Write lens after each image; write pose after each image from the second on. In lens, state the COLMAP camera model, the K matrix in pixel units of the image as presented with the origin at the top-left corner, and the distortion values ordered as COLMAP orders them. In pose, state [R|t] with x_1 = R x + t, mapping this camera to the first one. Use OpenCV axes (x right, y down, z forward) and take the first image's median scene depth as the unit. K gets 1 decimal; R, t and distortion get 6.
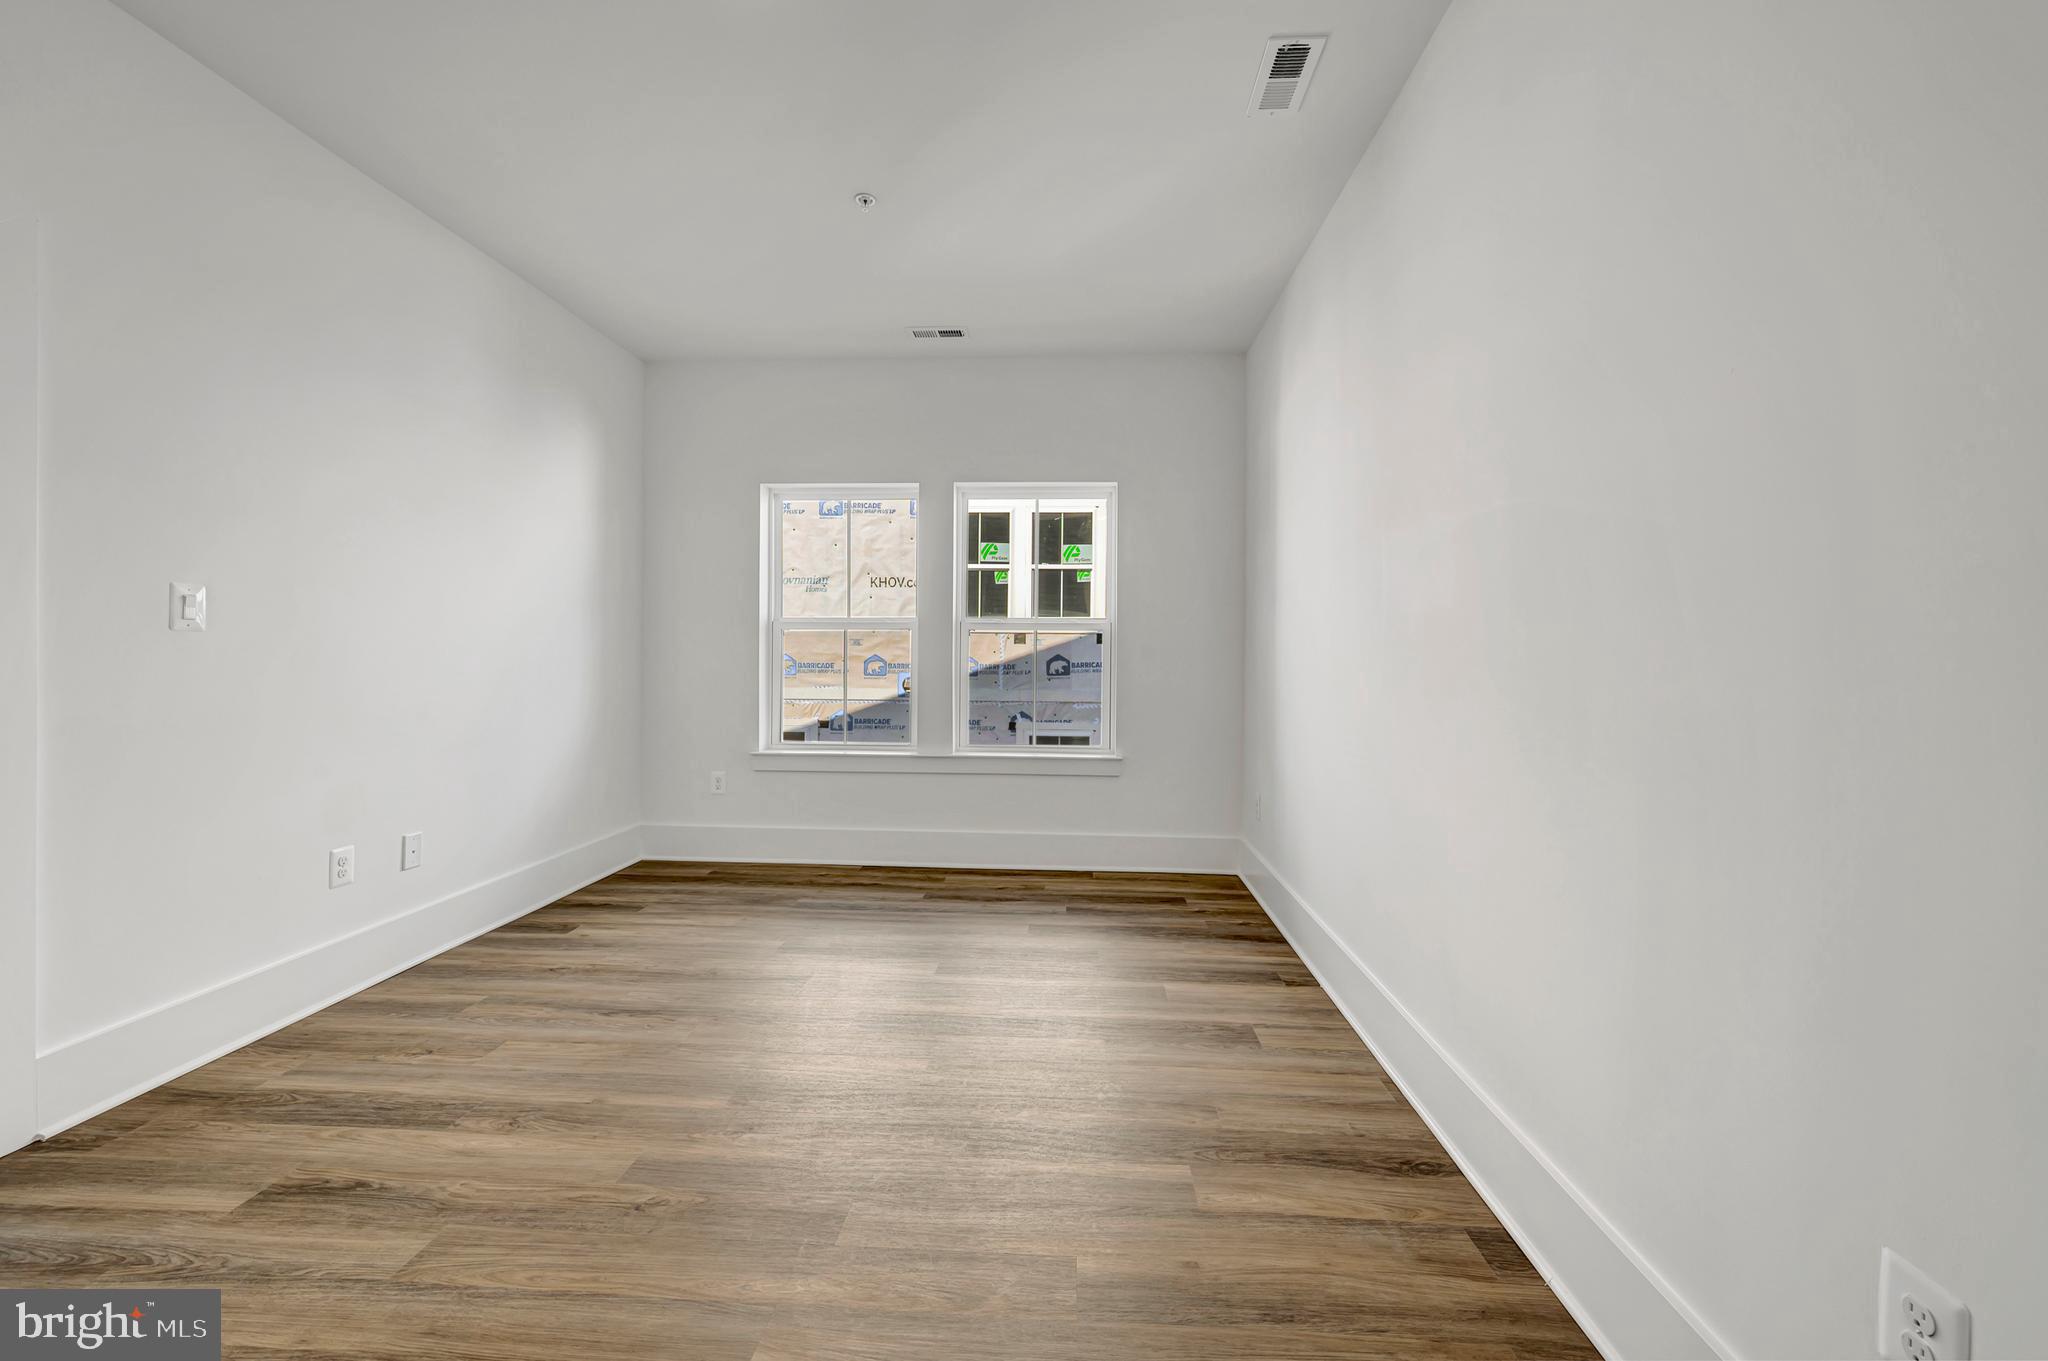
lens RADIAL K [[833.0, 0, 1015.8], [0, 833.0, 681.7], [0, 0, 1]] dist [0.002707, 0.000186]
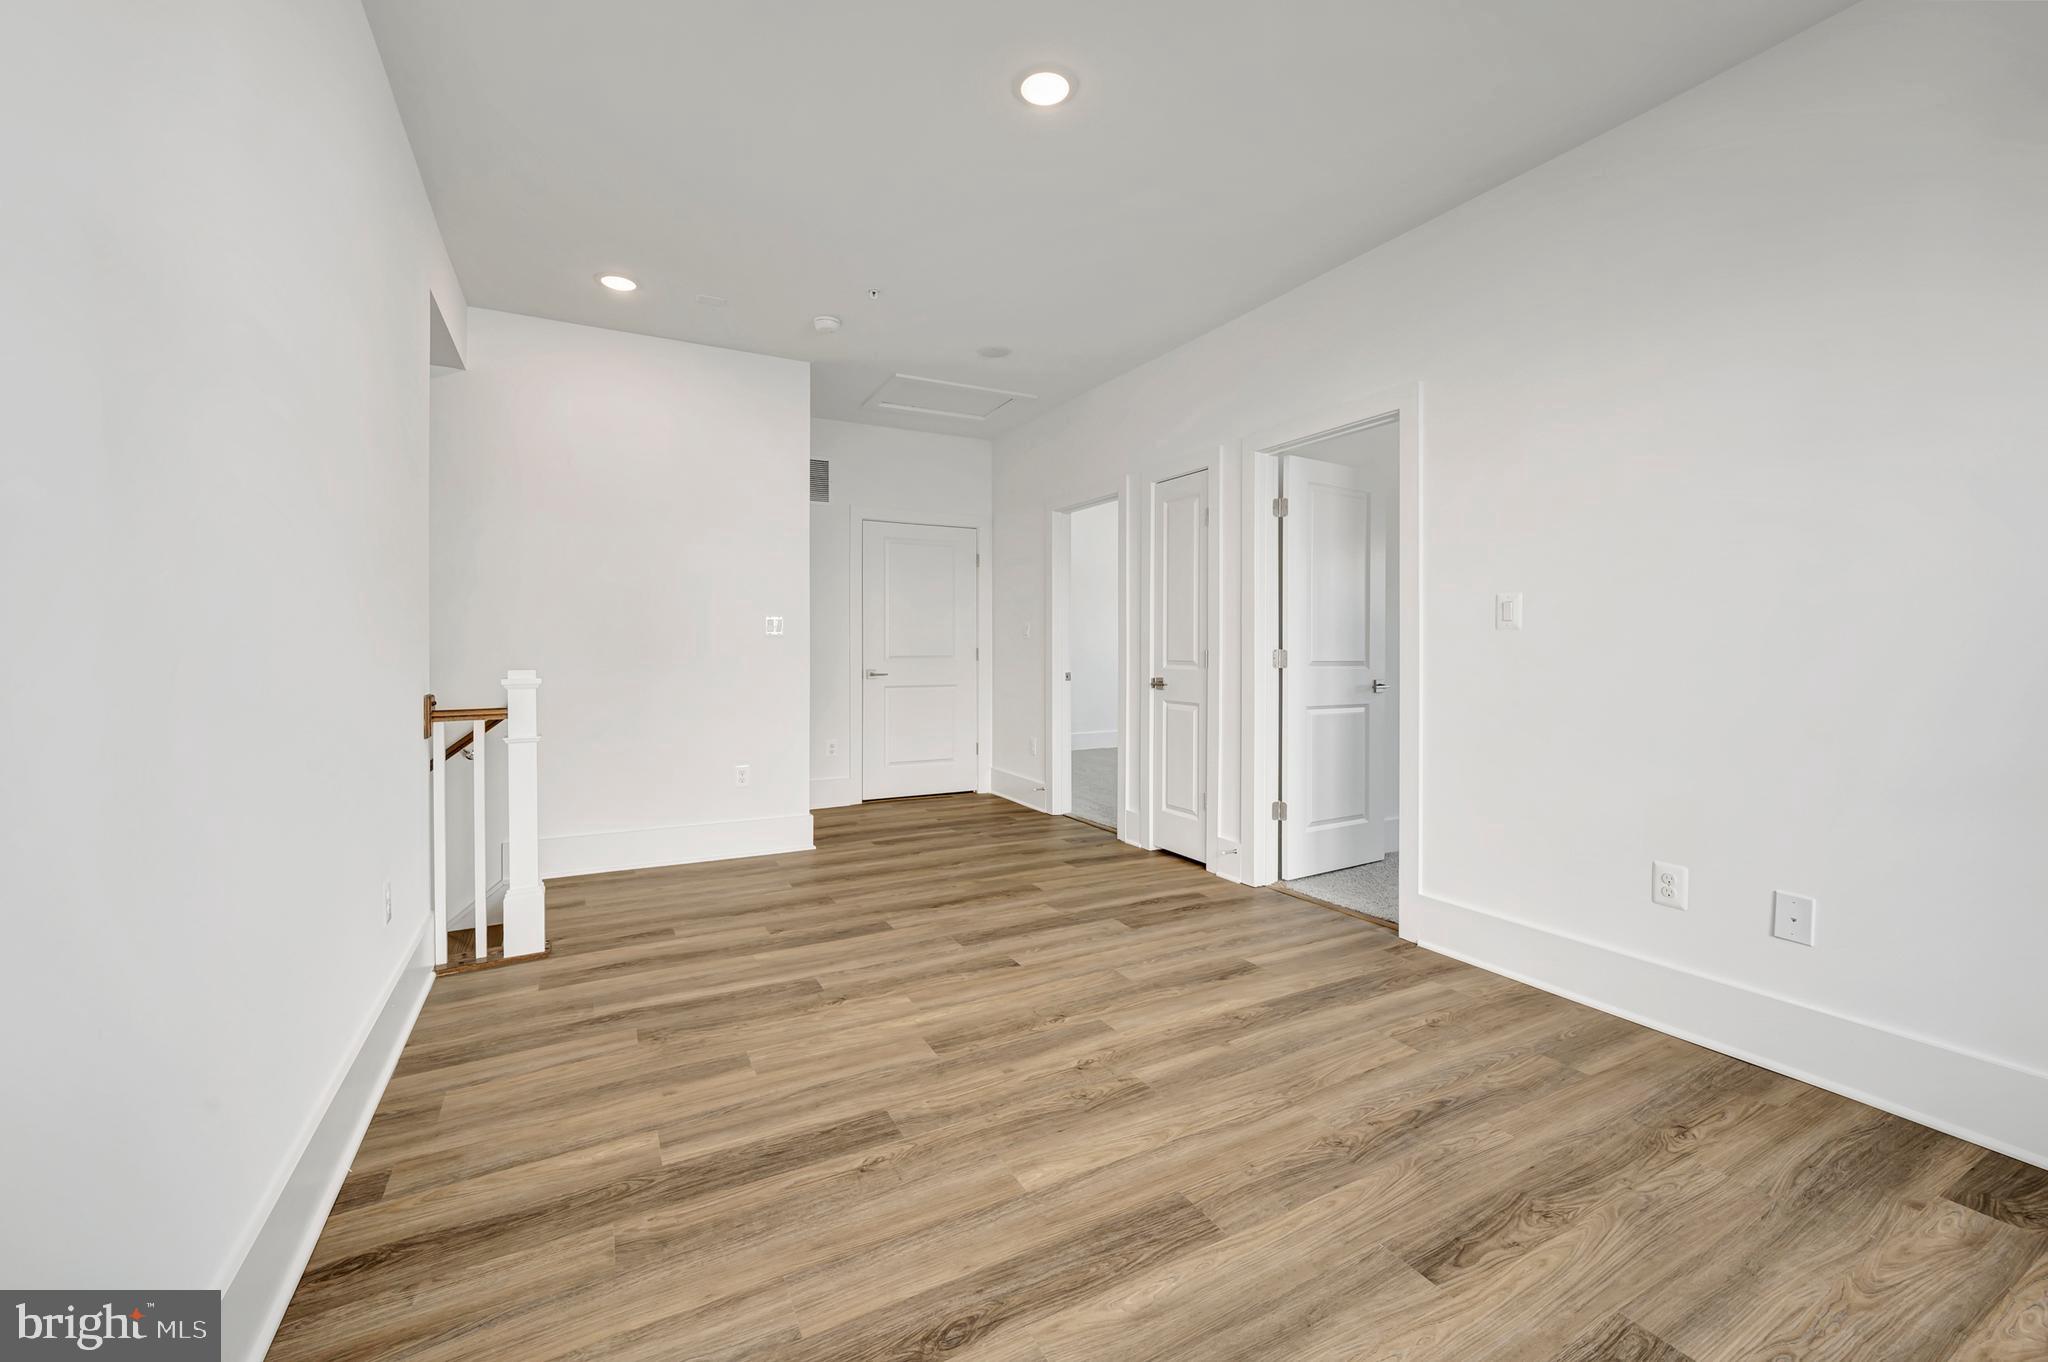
lens RADIAL K [[833.0, 0, 1036.3], [0, 833.0, 660.9], [0, 0, 1]] dist [0.002707, 0.000186]
pose [[-0.843557, 0.004284, -0.537023, 0.298373], [-0.018327, 0.999156, 0.036760, -0.049019], [0.536727, 0.040851, -0.842766, 1.682128]]
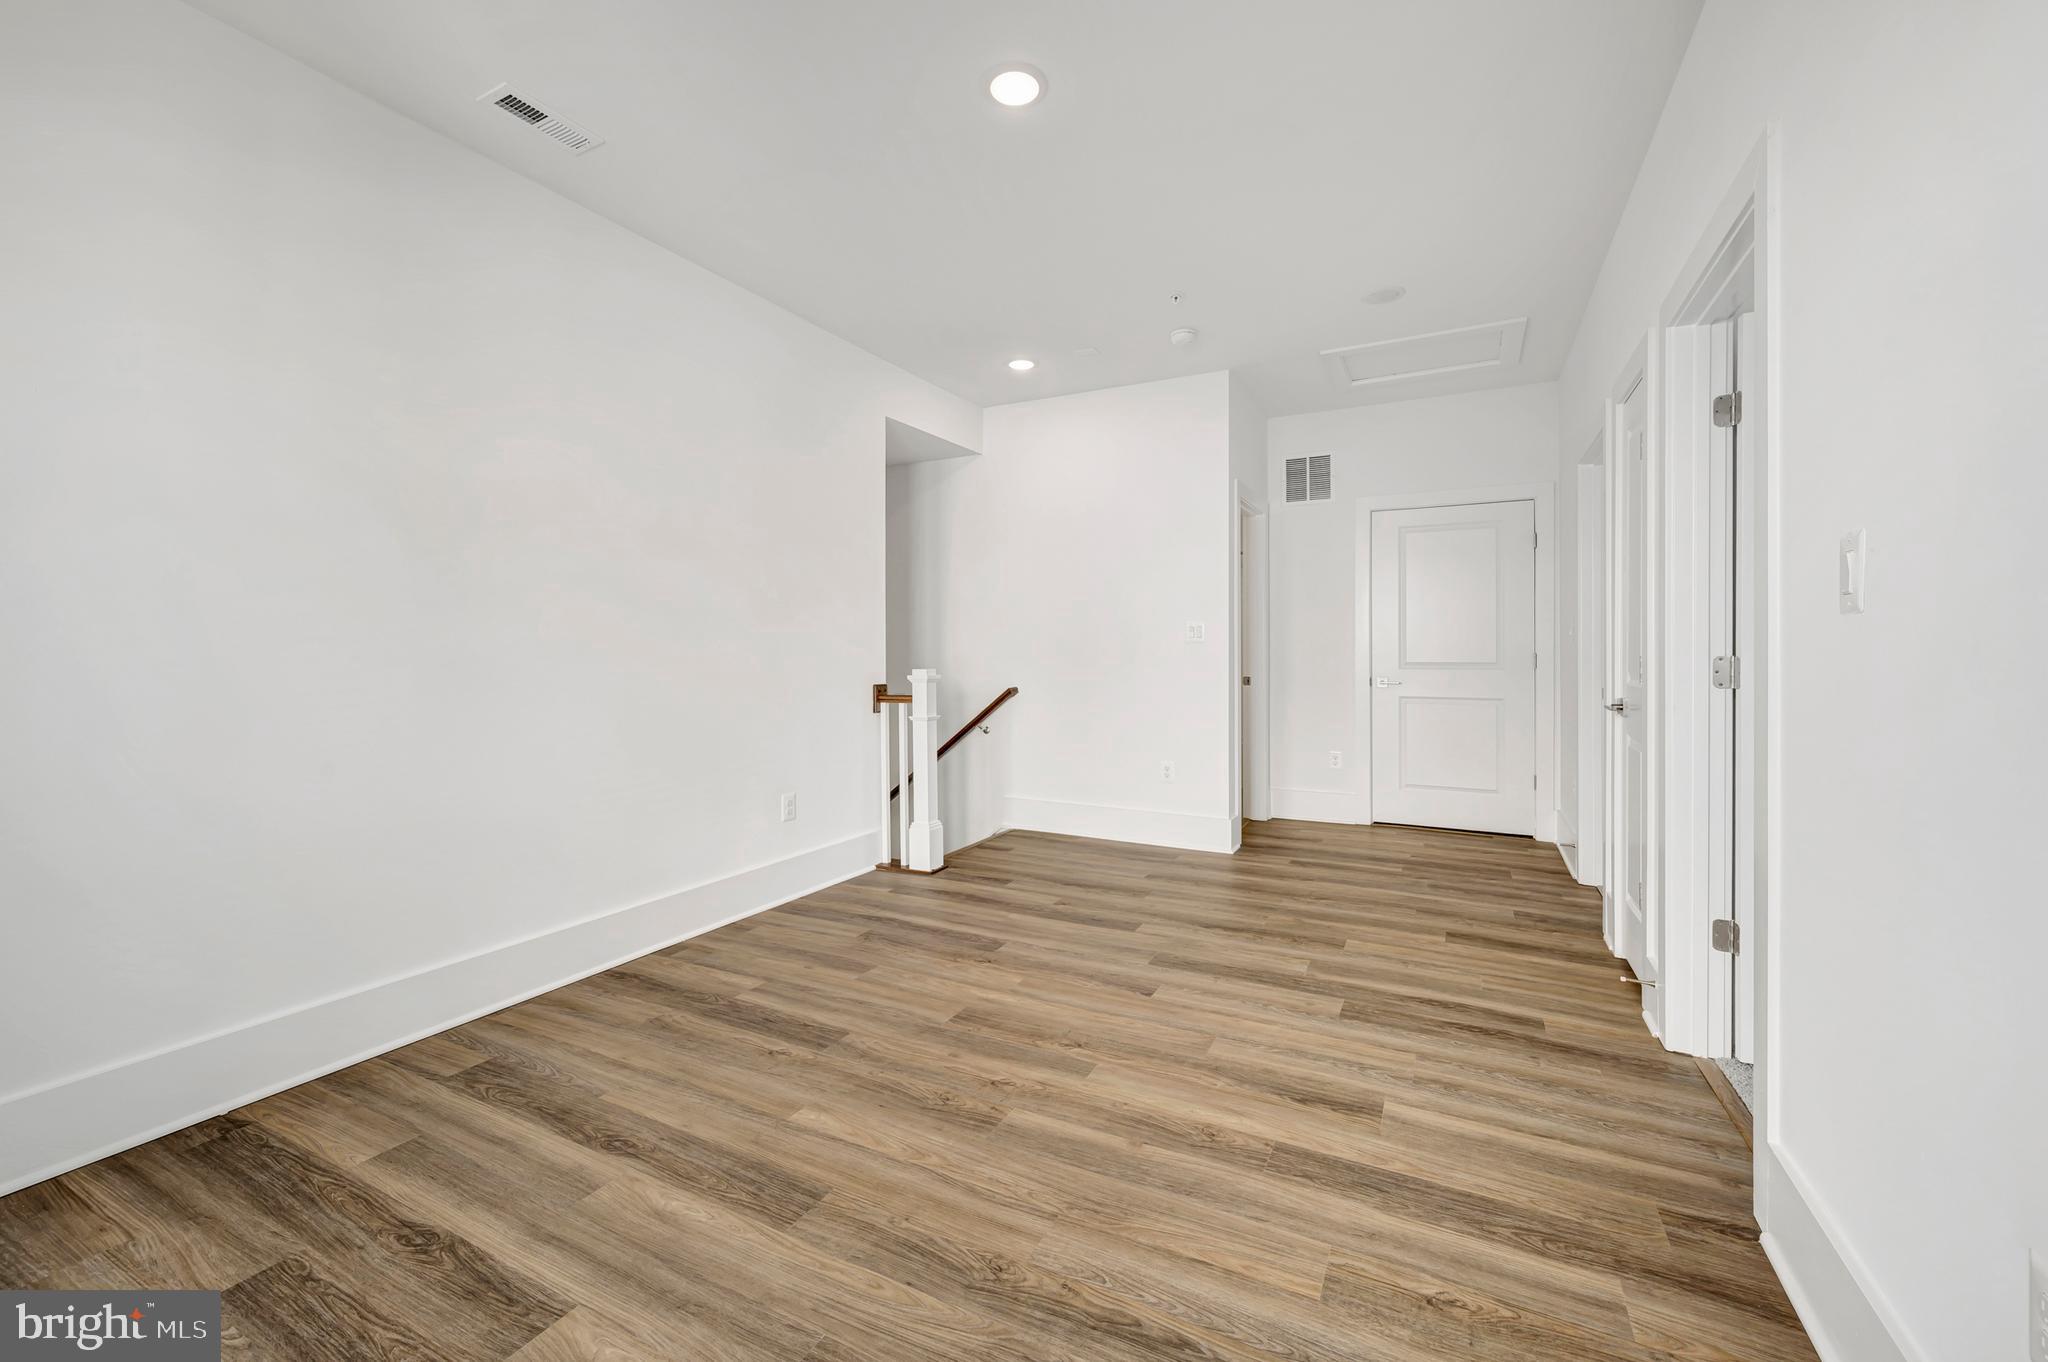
lens RADIAL K [[833.0, 0, 1021.1], [0, 833.0, 668.4], [0, 0, 1]] dist [0.002707, 0.000186]
pose [[-0.914958, -0.011201, 0.403395, -0.702936], [0.008331, 0.998877, 0.046632, -0.058301], [-0.403464, 0.046027, -0.913837, 1.748979]]
